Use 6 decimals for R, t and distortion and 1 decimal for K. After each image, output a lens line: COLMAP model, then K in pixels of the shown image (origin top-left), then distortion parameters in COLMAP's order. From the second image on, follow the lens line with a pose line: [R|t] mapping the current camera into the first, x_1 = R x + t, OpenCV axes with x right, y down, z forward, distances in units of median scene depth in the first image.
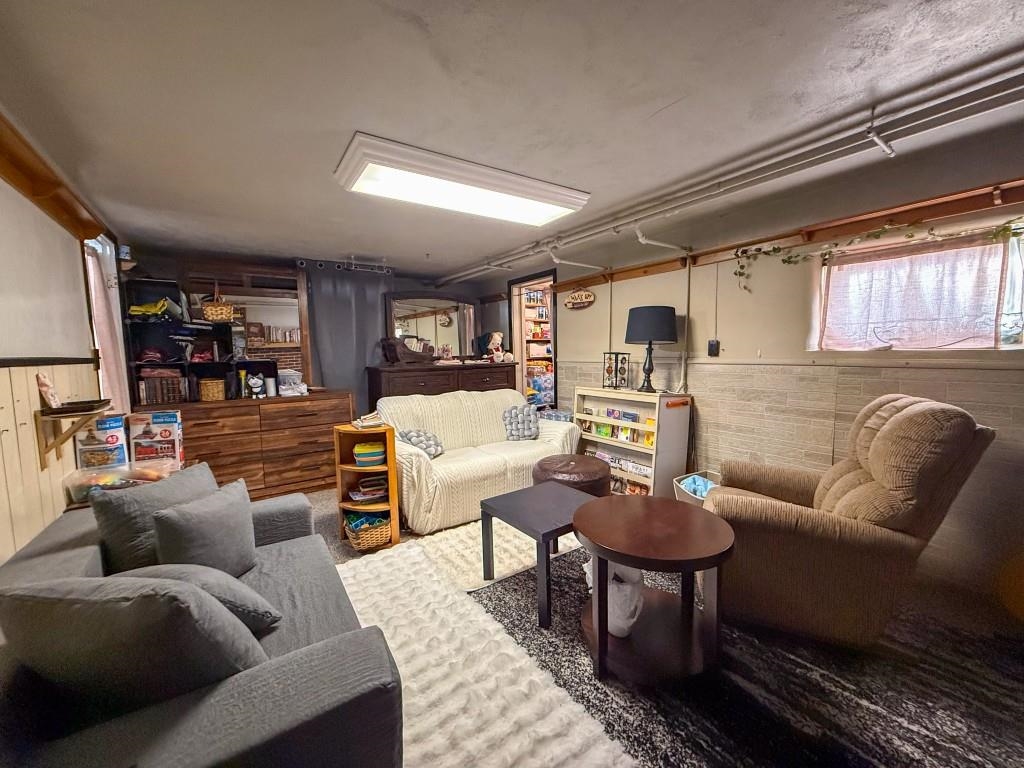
lens RADIAL K [[408.1, 0, 505.0], [0, 408.1, 384.4], [0, 0, 1]] dist [0.000295, 0.000498]
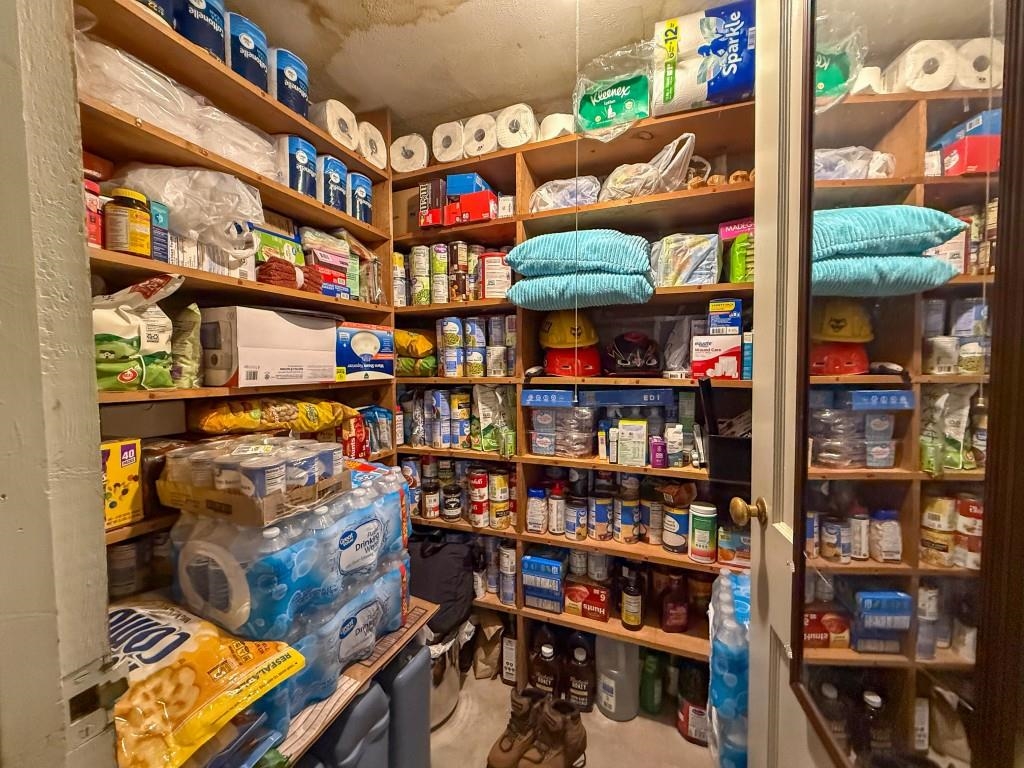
lens RADIAL K [[408.1, 0, 512.7], [0, 408.1, 383.0], [0, 0, 1]] dist [0.000295, 0.000498]
pose [[0.829314, -0.002695, 0.558777, 0.083115], [0.033052, 0.998474, -0.044238, -0.076580], [-0.557805, 0.055156, 0.828137, 1.076228]]
